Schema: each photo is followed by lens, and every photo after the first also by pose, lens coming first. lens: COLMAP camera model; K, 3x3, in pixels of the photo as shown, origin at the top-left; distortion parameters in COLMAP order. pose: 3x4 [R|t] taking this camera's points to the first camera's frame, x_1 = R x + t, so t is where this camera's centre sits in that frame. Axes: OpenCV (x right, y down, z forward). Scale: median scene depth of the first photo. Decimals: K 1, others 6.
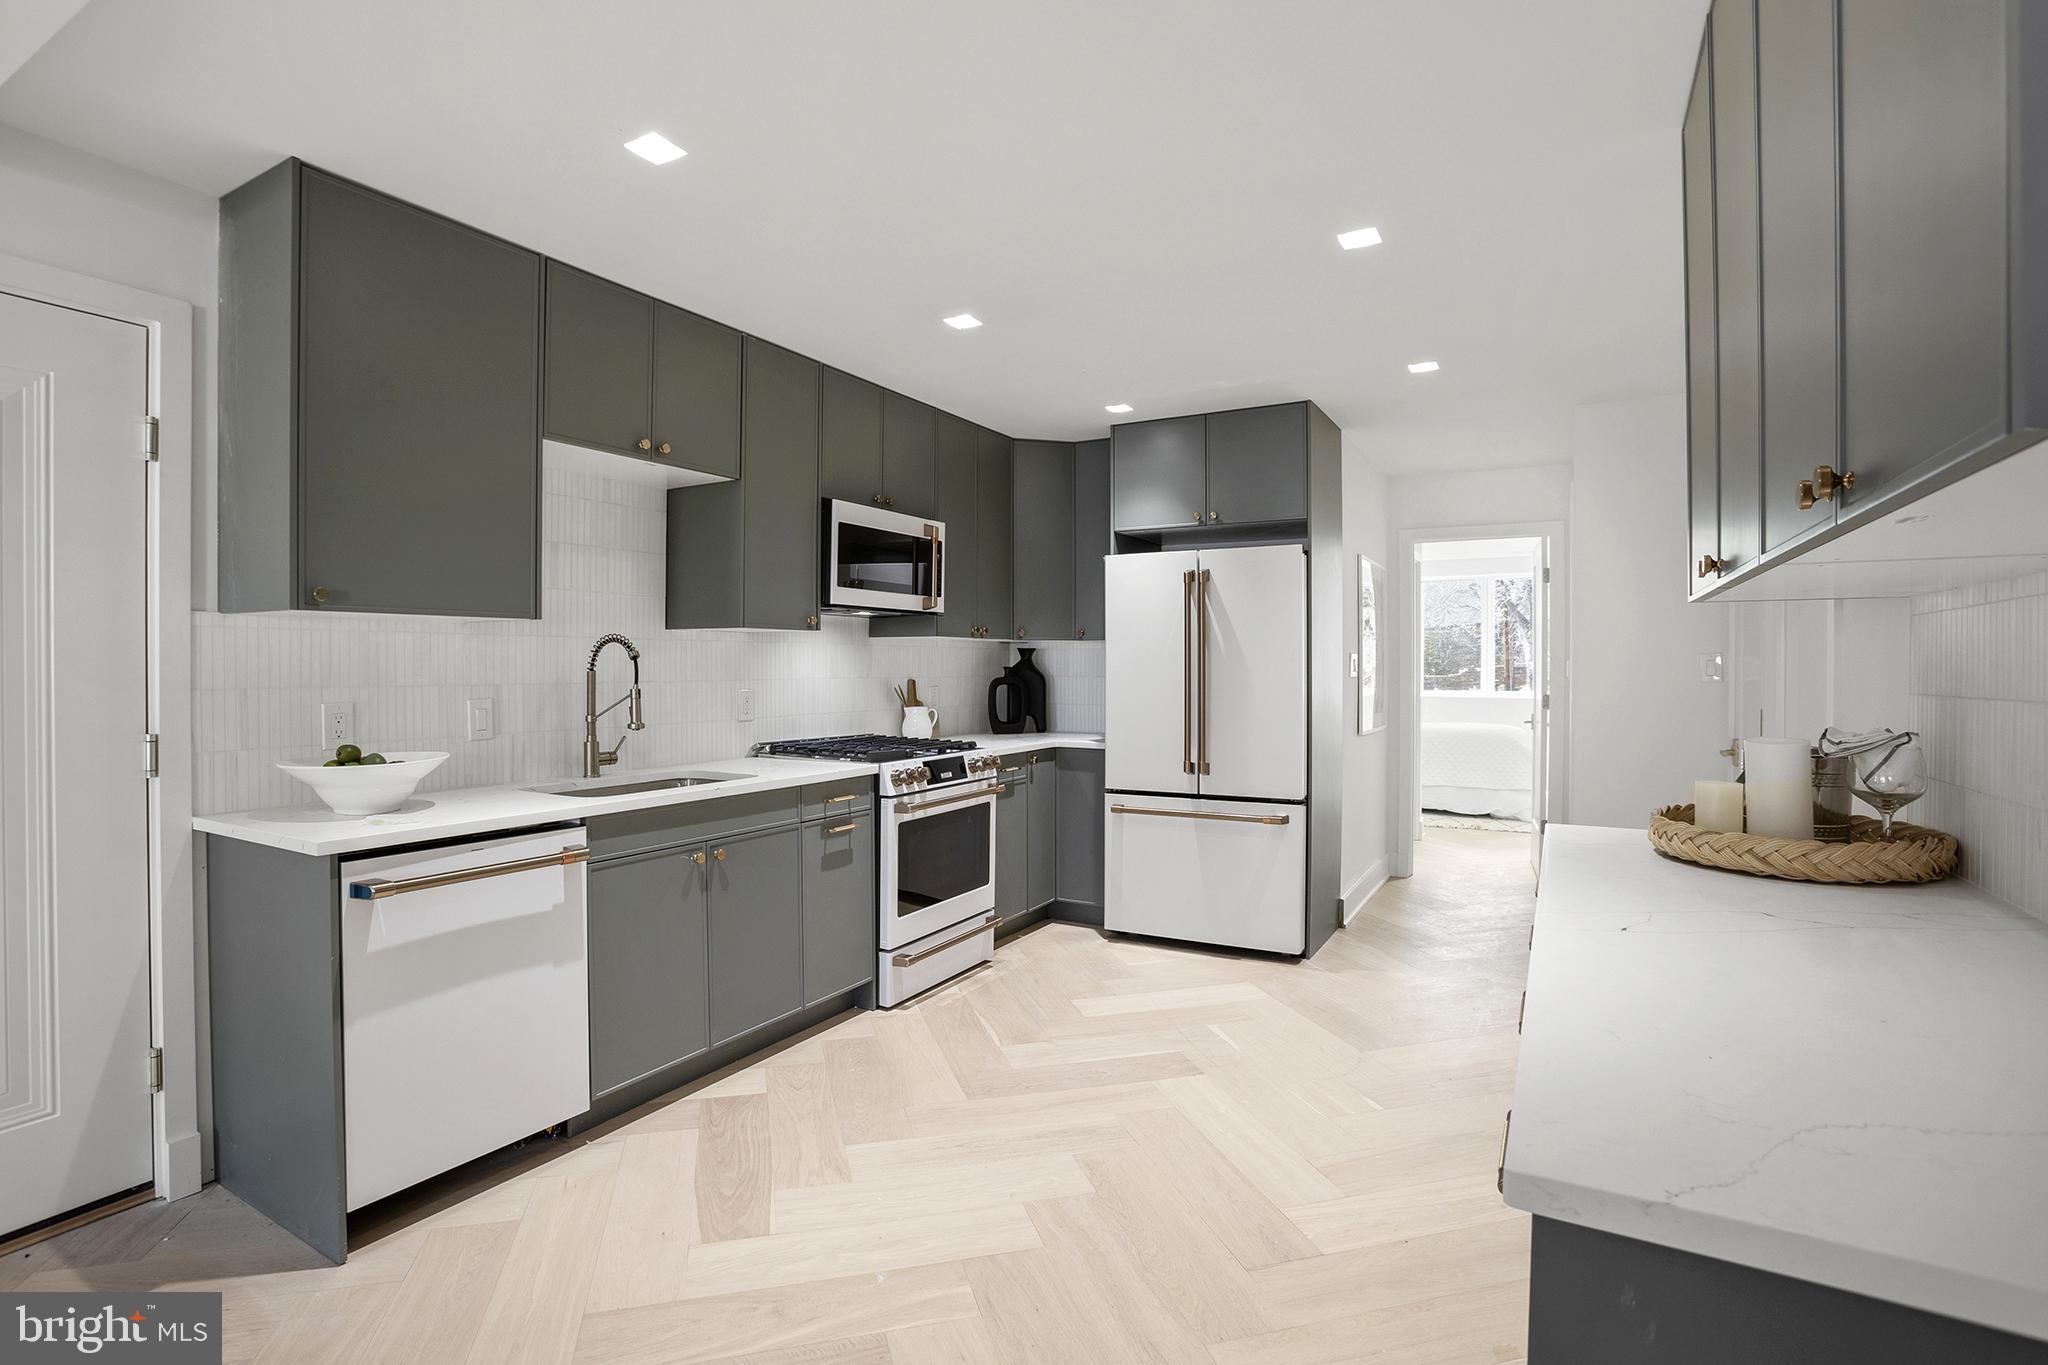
lens RADIAL K [[969.3, 0, 1012.0], [0, 969.3, 658.0], [0, 0, 1]] dist [-0.076729, 0.027606]
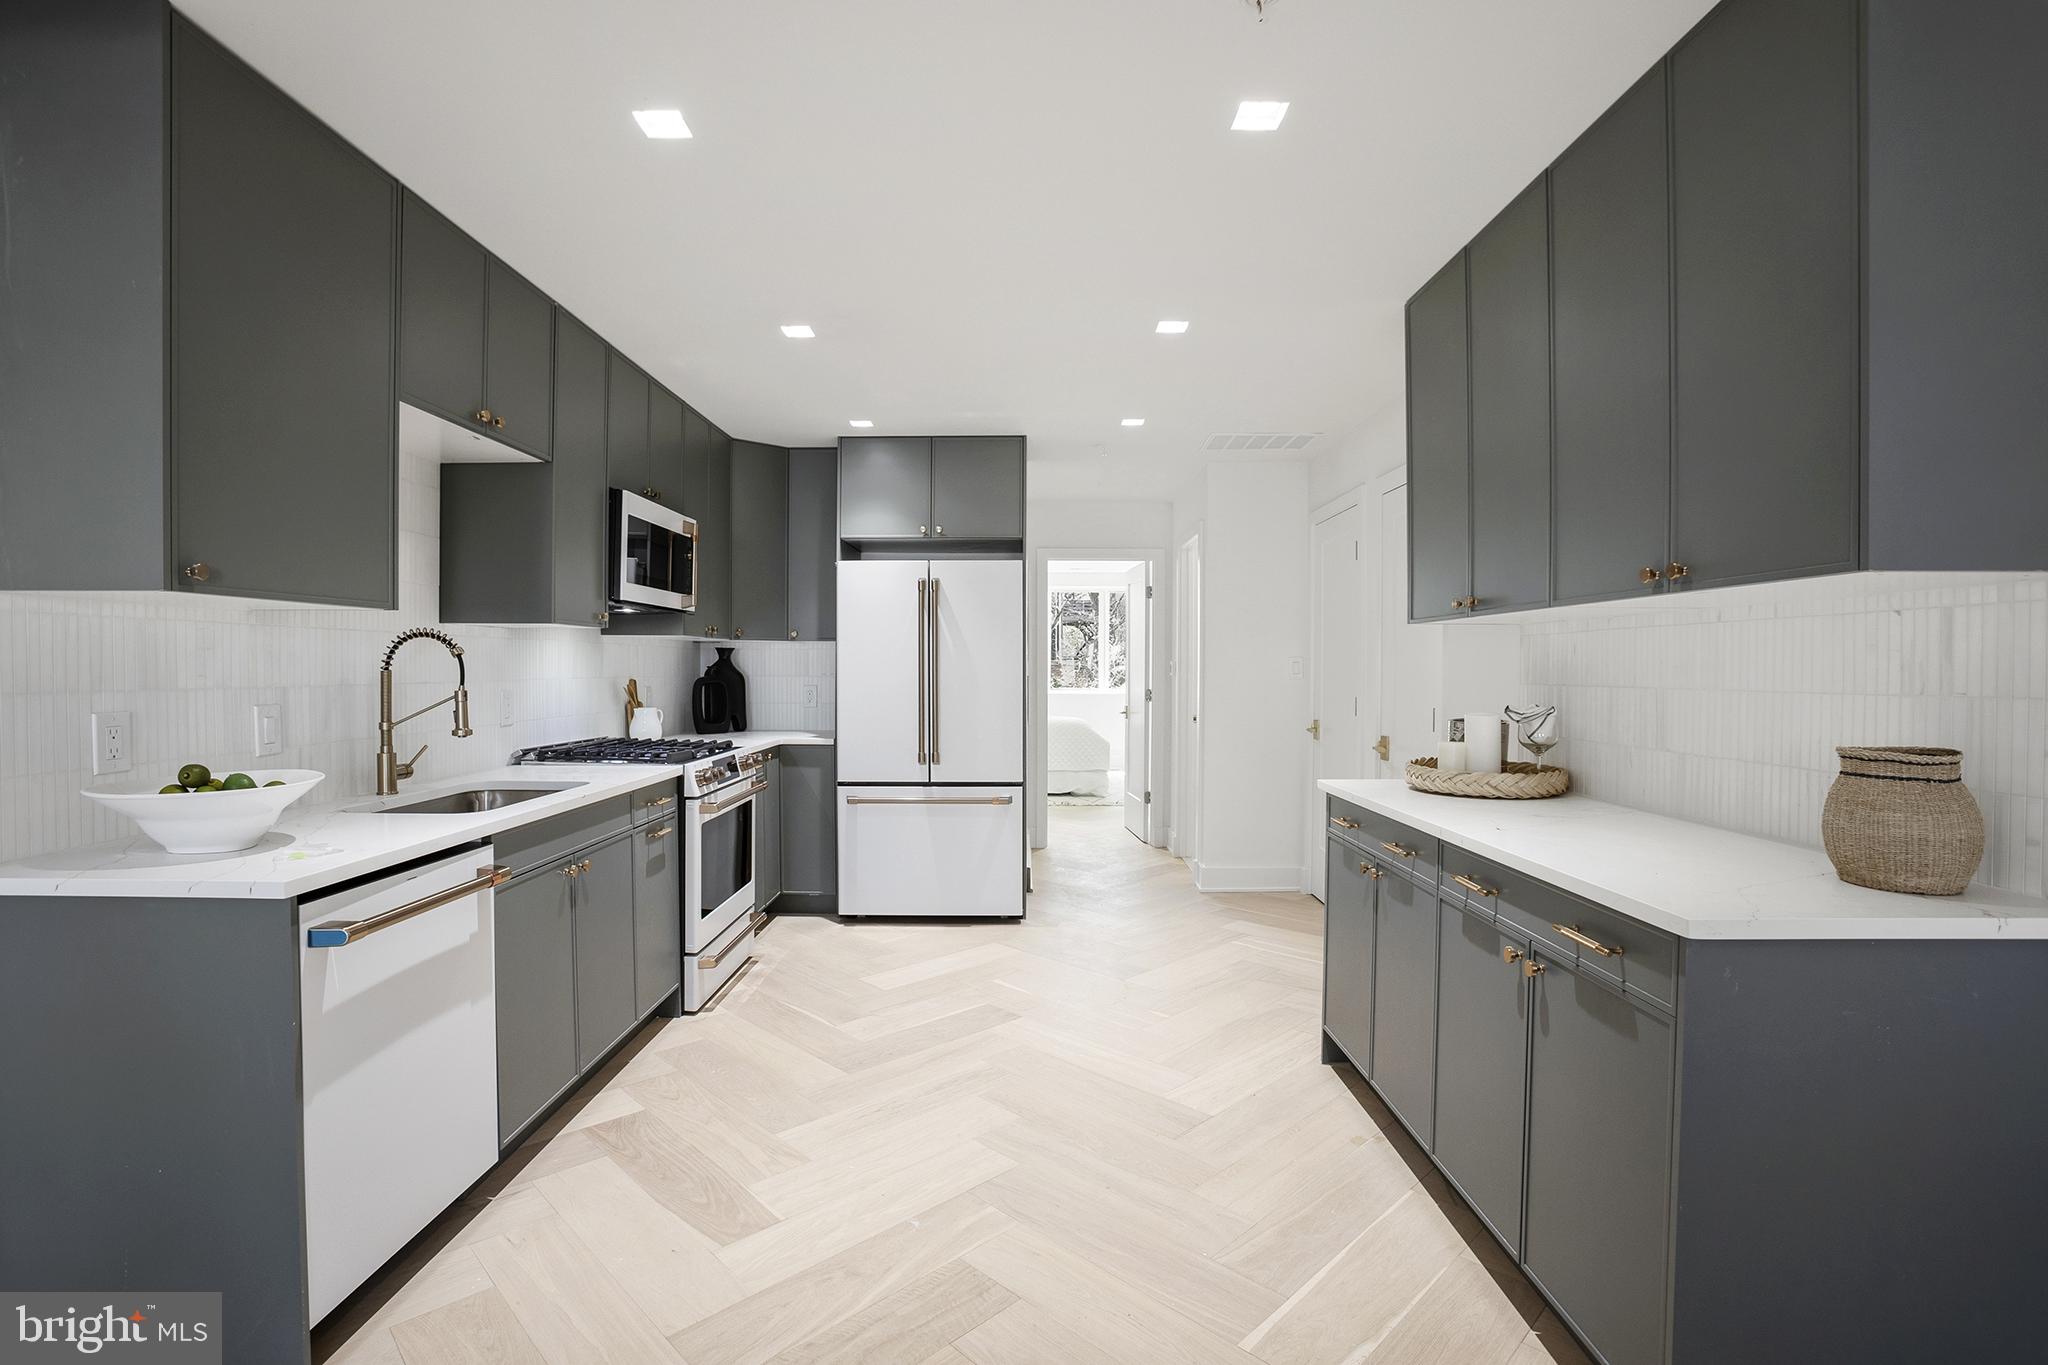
lens RADIAL K [[954.2, 0, 1022.3], [0, 954.2, 669.6], [0, 0, 1]] dist [-0.085514, 0.039271]
pose [[0.872788, -0.000172, 0.488099, -0.305763], [-0.005548, 0.999932, 0.010274, 0.001021], [-0.488067, -0.011675, 0.872728, 0.000364]]
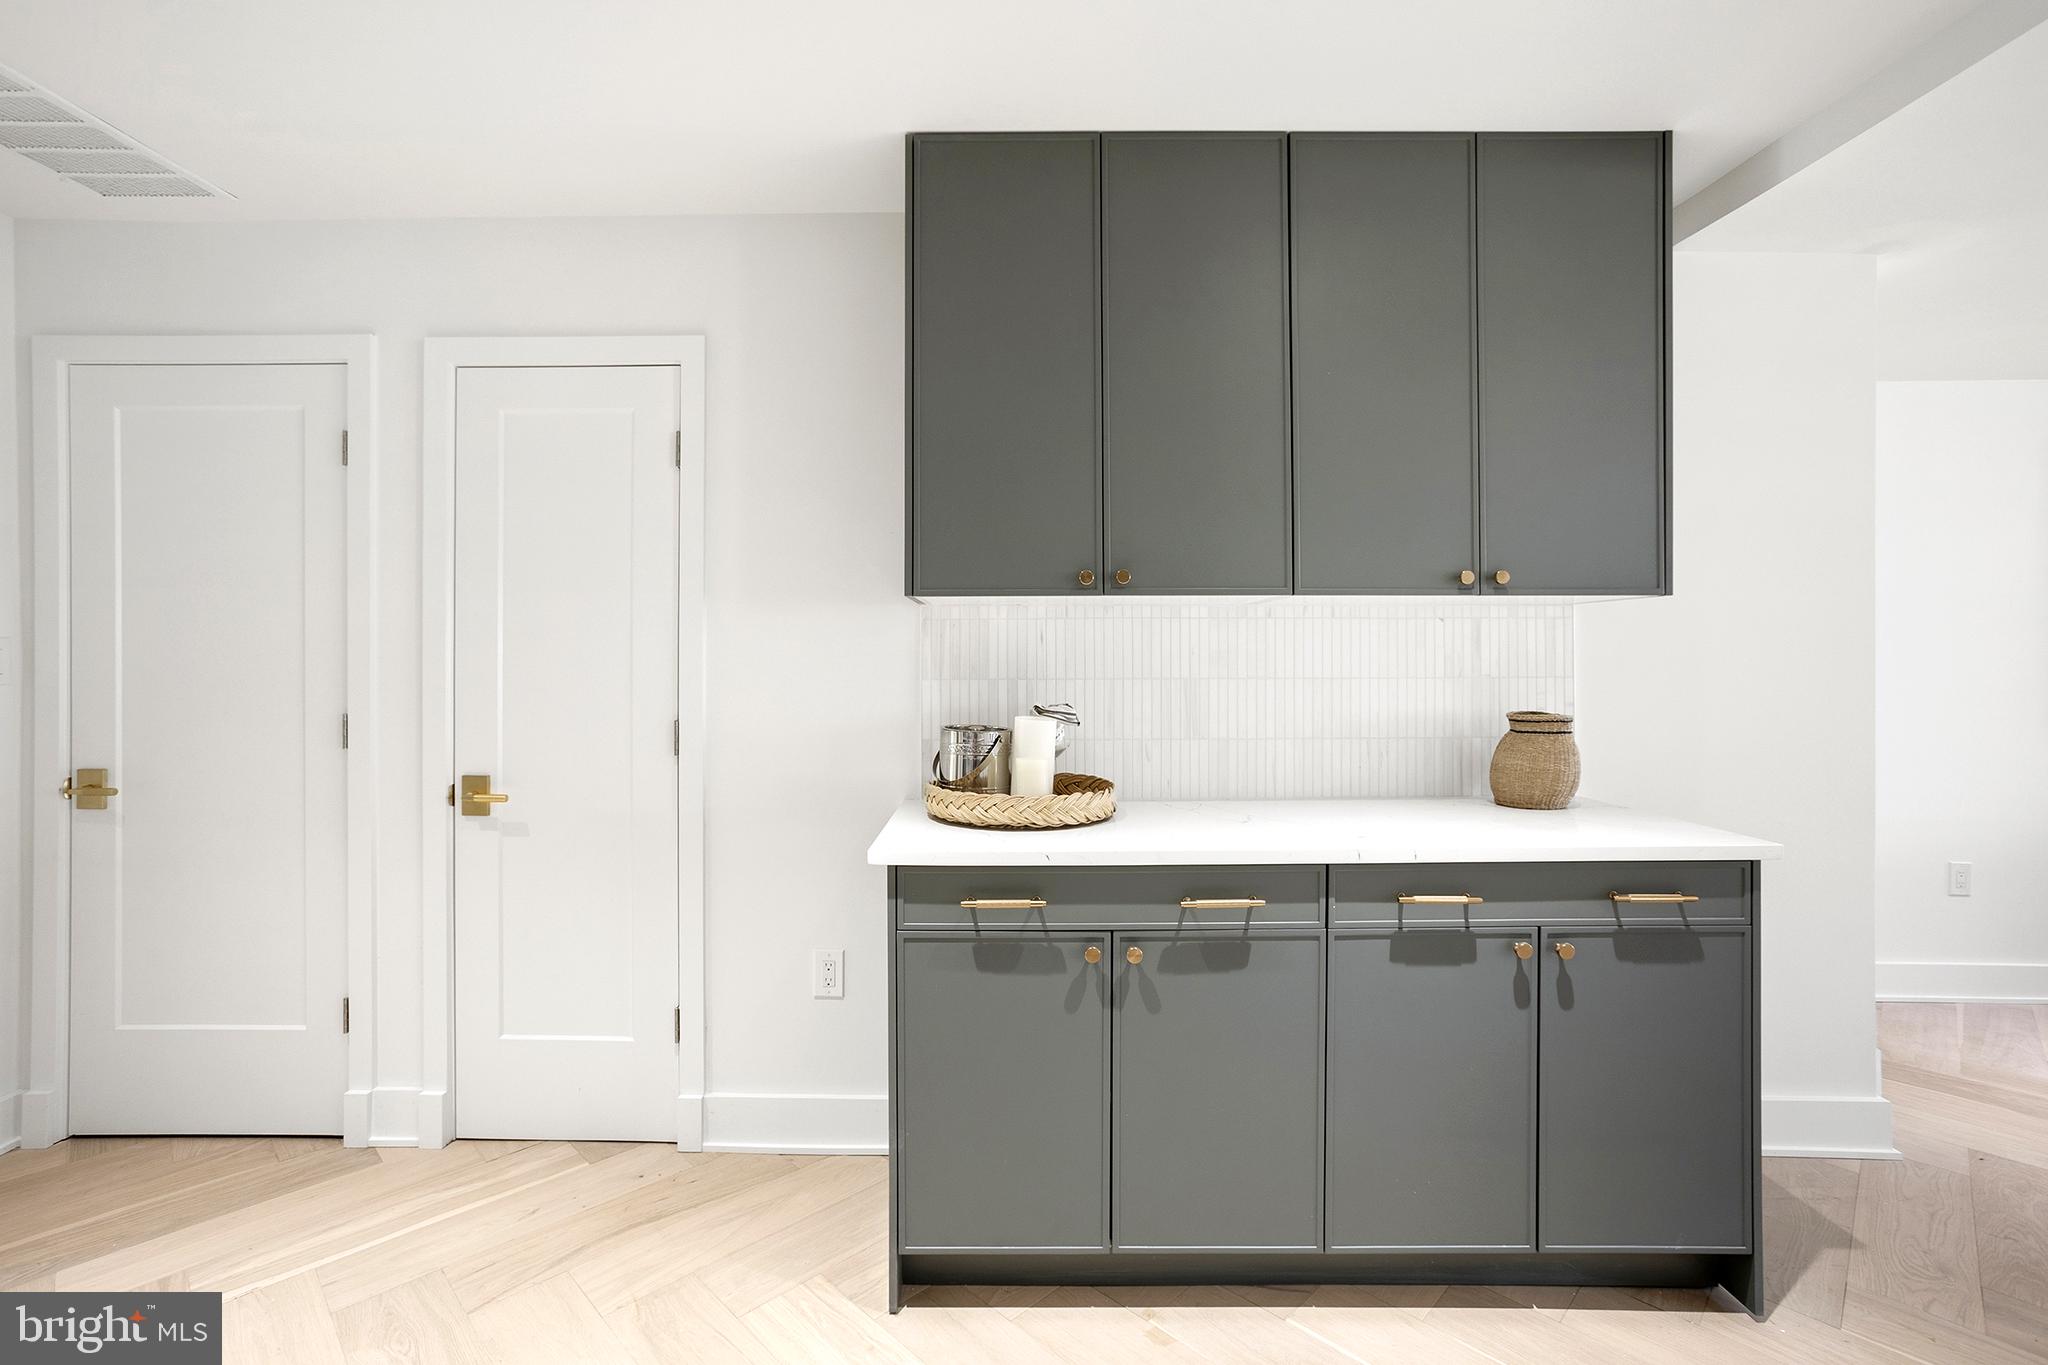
lens RADIAL K [[952.8, 0, 994.1], [0, 952.8, 658.1], [0, 0, 1]] dist [-0.014367, -0.000080]
pose [[-0.472901, 0.000246, 0.881115, -0.143709], [-0.008519, 0.999952, -0.004852, 0.007978], [-0.881074, -0.009801, -0.472876, 0.794131]]
